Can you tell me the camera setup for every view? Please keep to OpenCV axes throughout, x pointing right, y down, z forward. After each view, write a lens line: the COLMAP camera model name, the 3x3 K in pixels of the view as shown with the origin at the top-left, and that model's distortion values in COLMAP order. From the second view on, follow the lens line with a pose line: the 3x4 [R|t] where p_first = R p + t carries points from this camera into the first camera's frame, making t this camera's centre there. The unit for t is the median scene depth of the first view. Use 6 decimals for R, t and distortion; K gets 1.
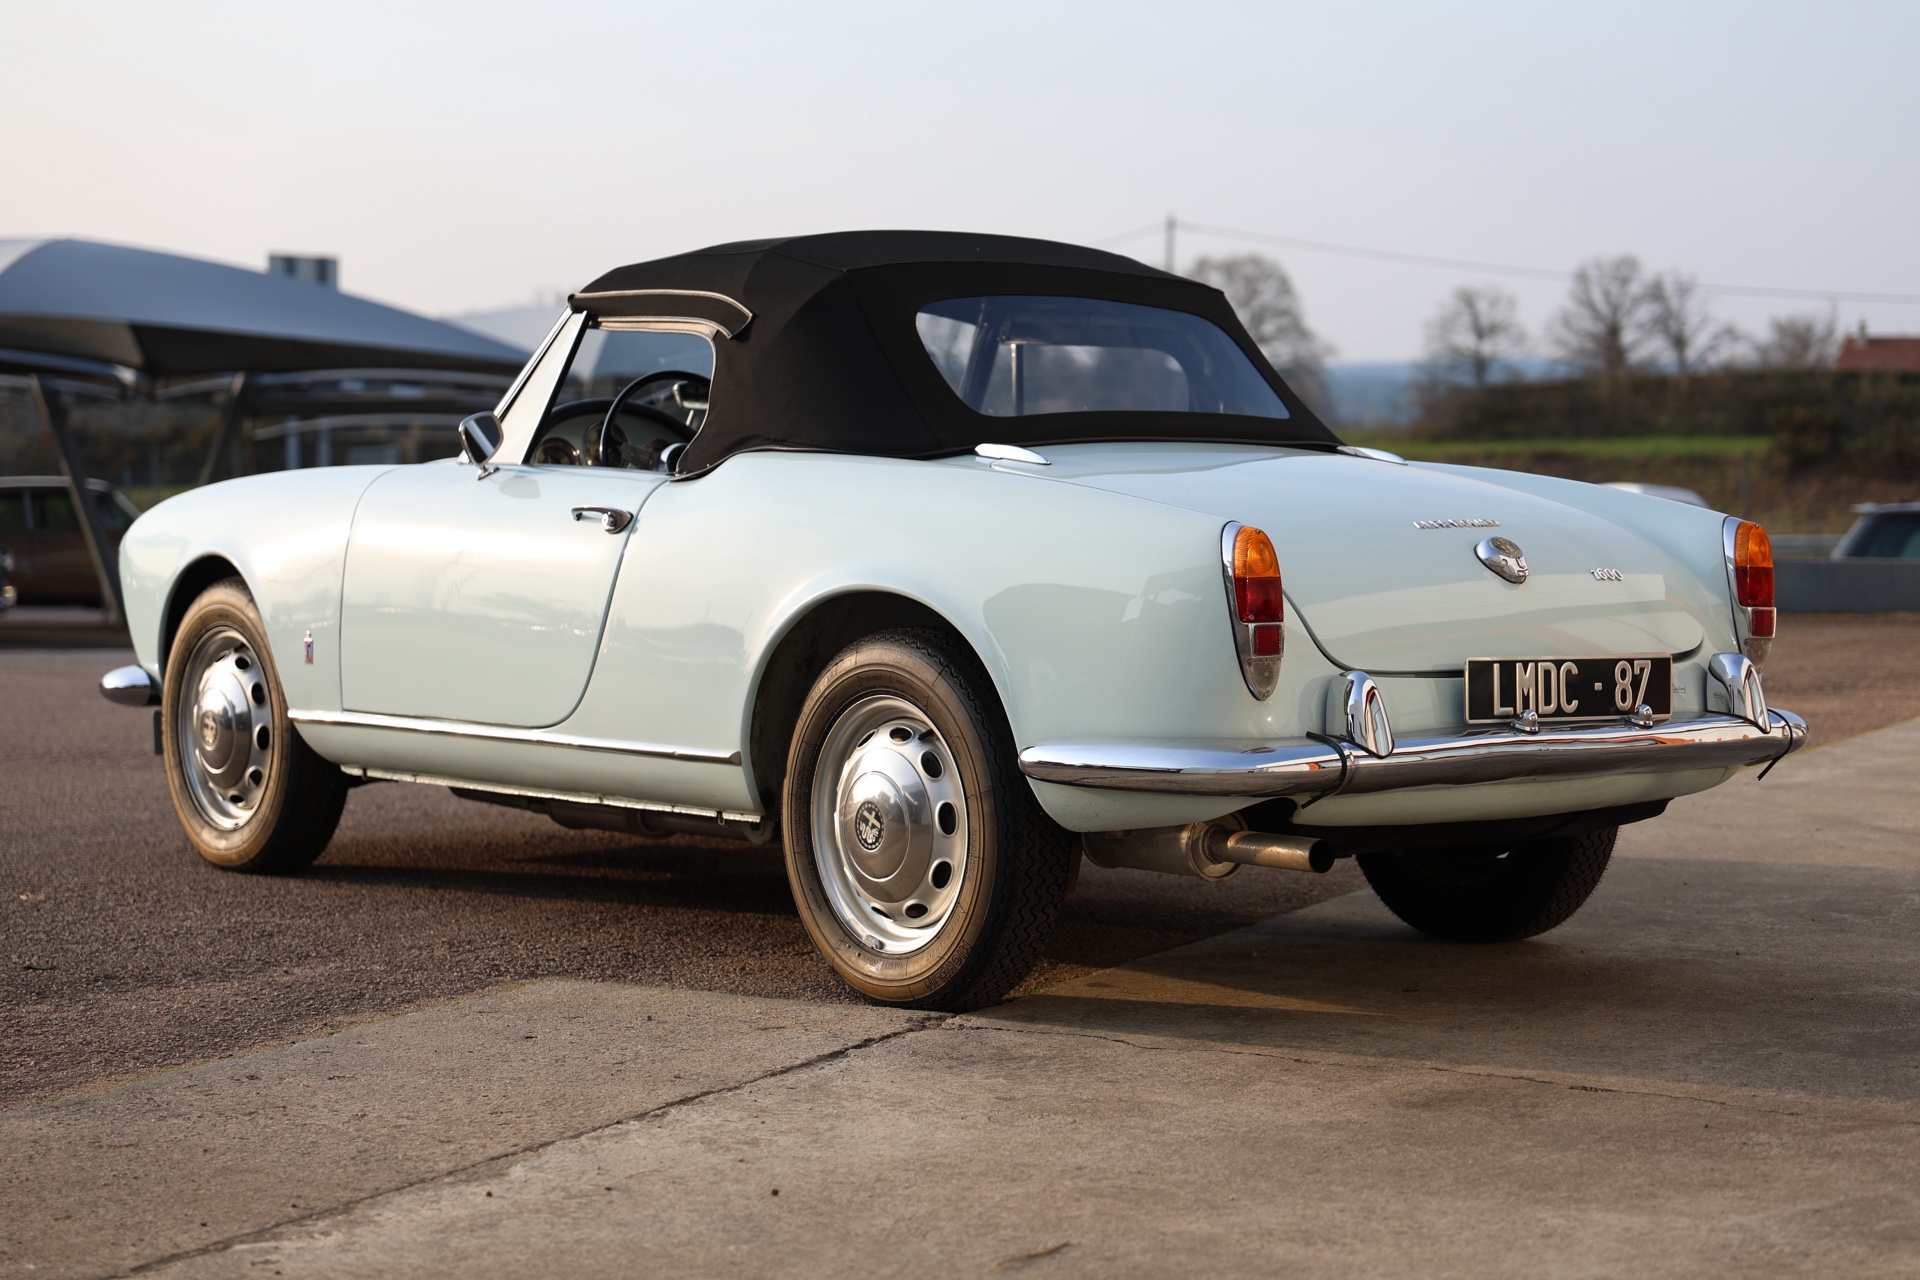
lens RADIAL K [[3972.6, 0, 960.0], [0, 3972.6, 640.0], [0, 0, 1]] dist [-0.116245, -0.186860]
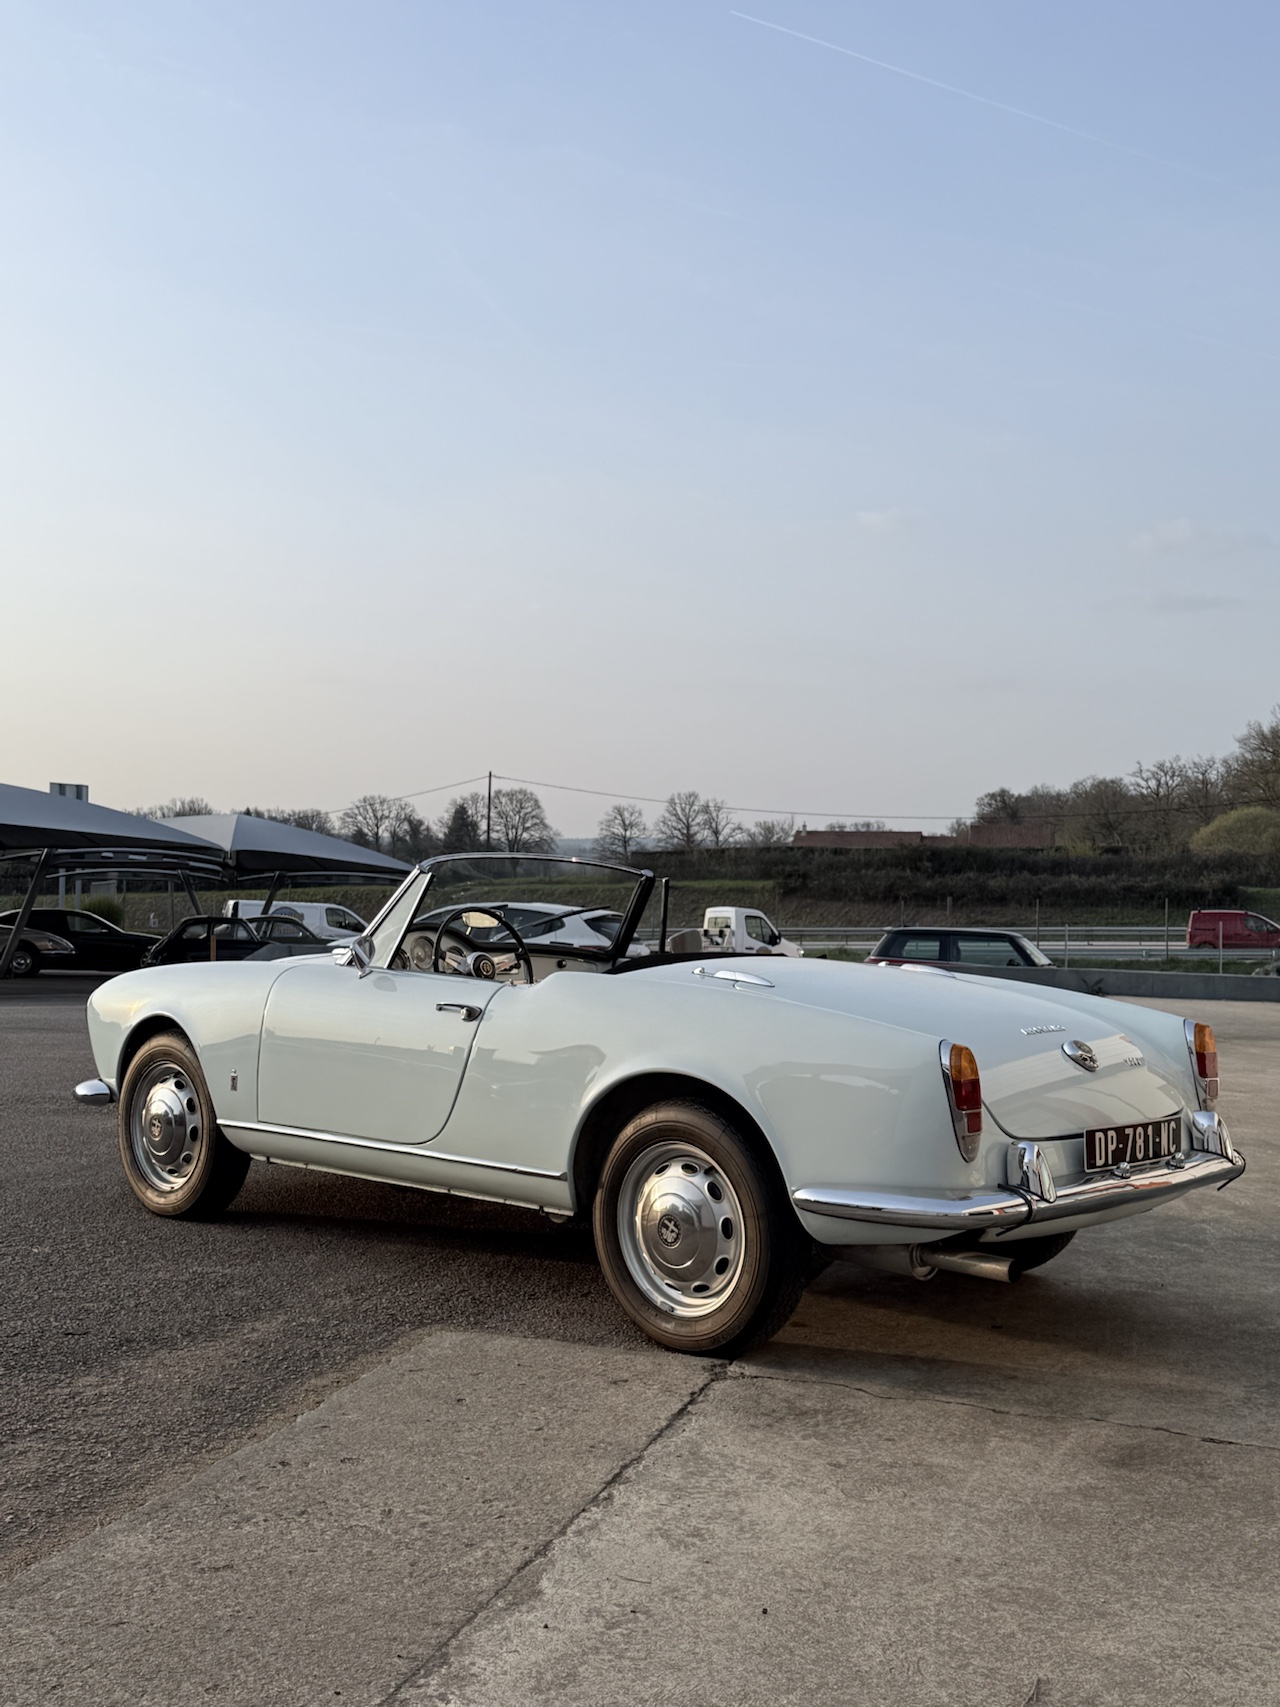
lens RADIAL K [[1834.7, 0, 640.0], [0, 1834.7, 853.5], [0, 0, 1]] dist [0.212071, -0.514242]
pose [[0.989694, 0.012818, 0.142623, -0.133637], [-0.004086, 0.998108, -0.061351, -0.052179], [-0.143140, 0.060136, 0.987874, 0.293502]]
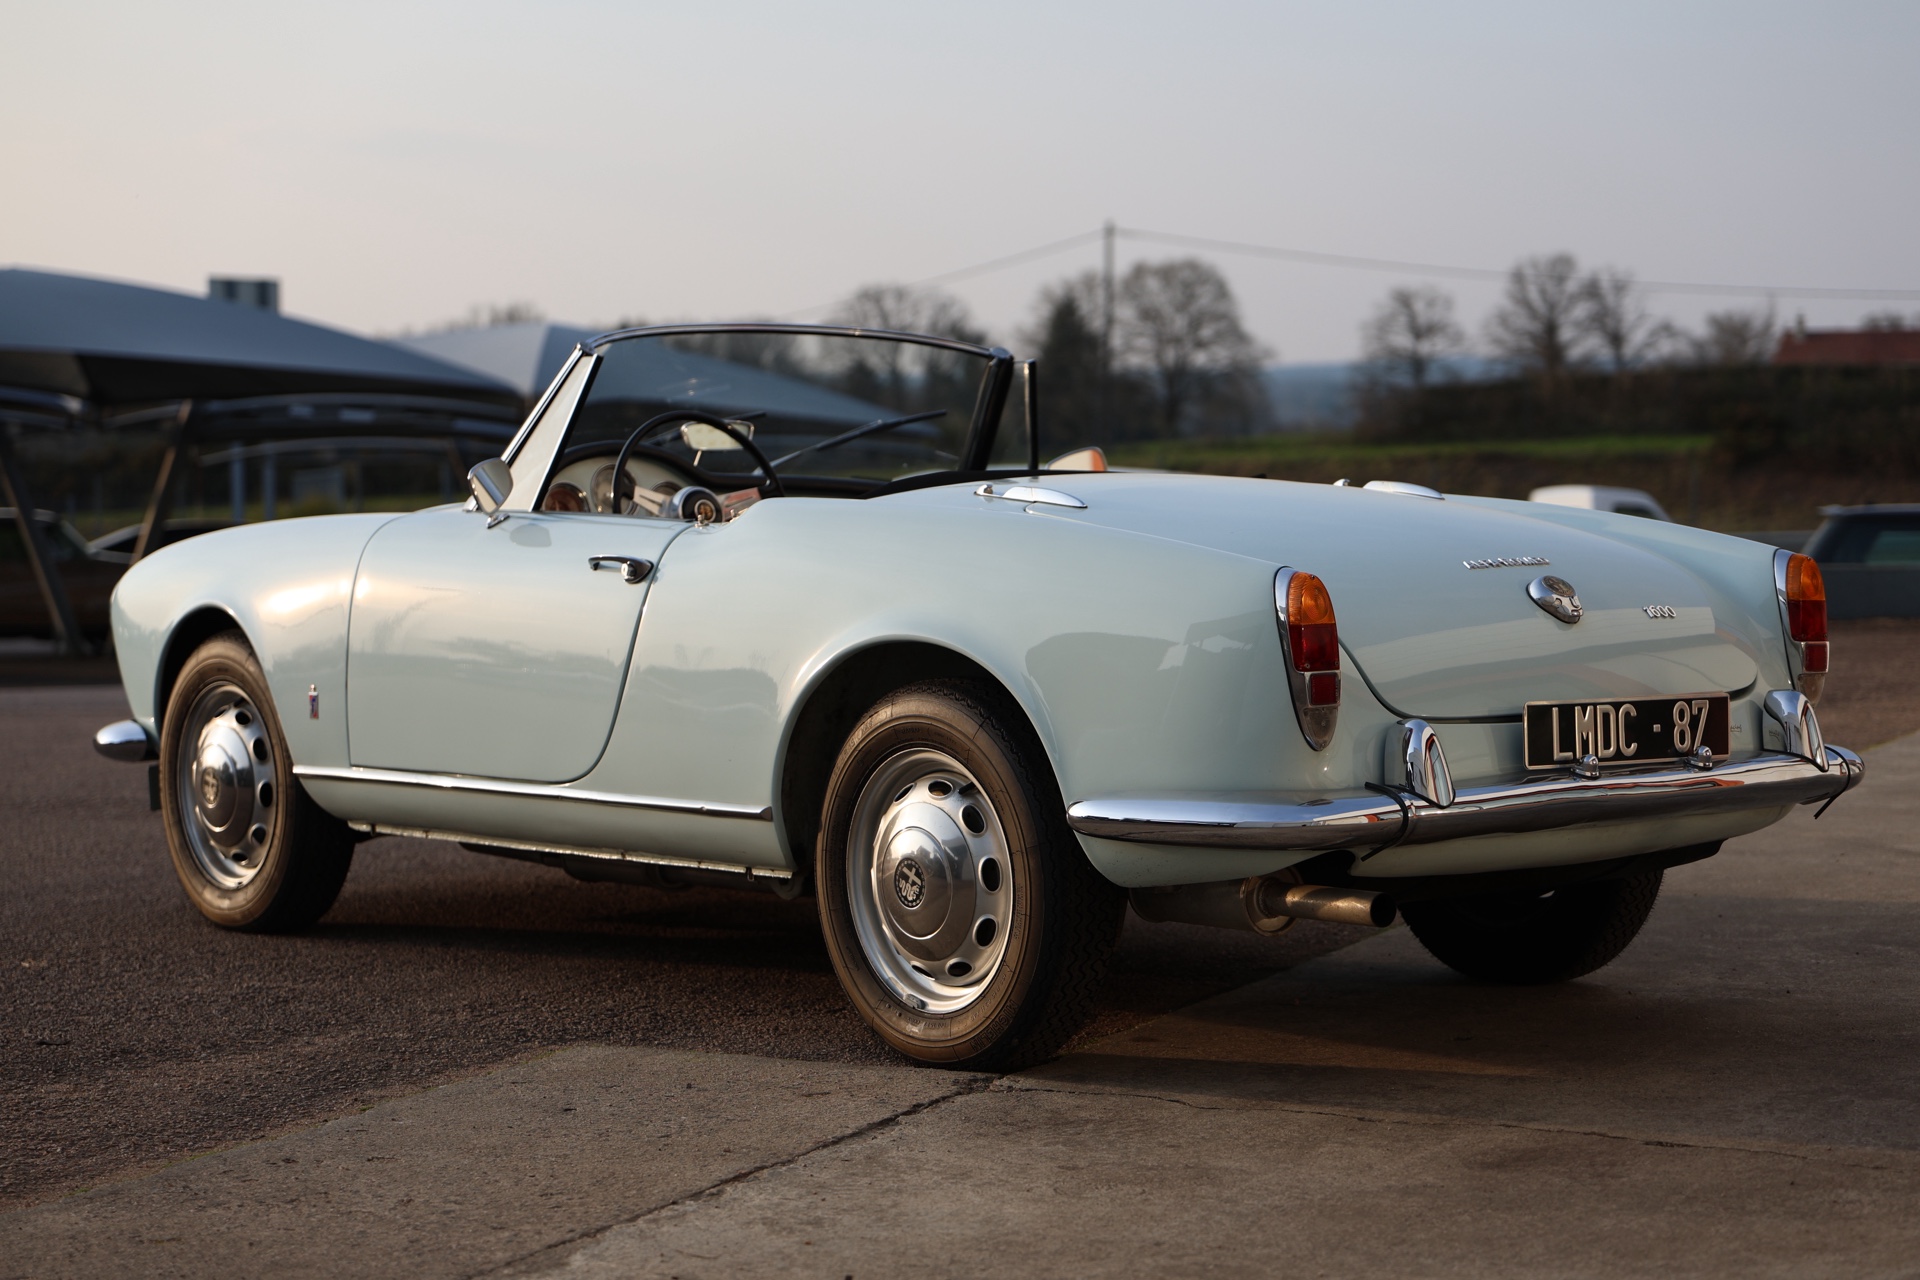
lens RADIAL K [[3972.6, 0, 973.5], [0, 3972.6, 661.1], [0, 0, 1]] dist [-0.101845, -0.302696]
pose [[0.999670, -0.017972, 0.018374, -0.023644], [0.017911, 0.999833, 0.003496, -0.010562], [-0.018433, -0.003166, 0.999825, 0.025526]]
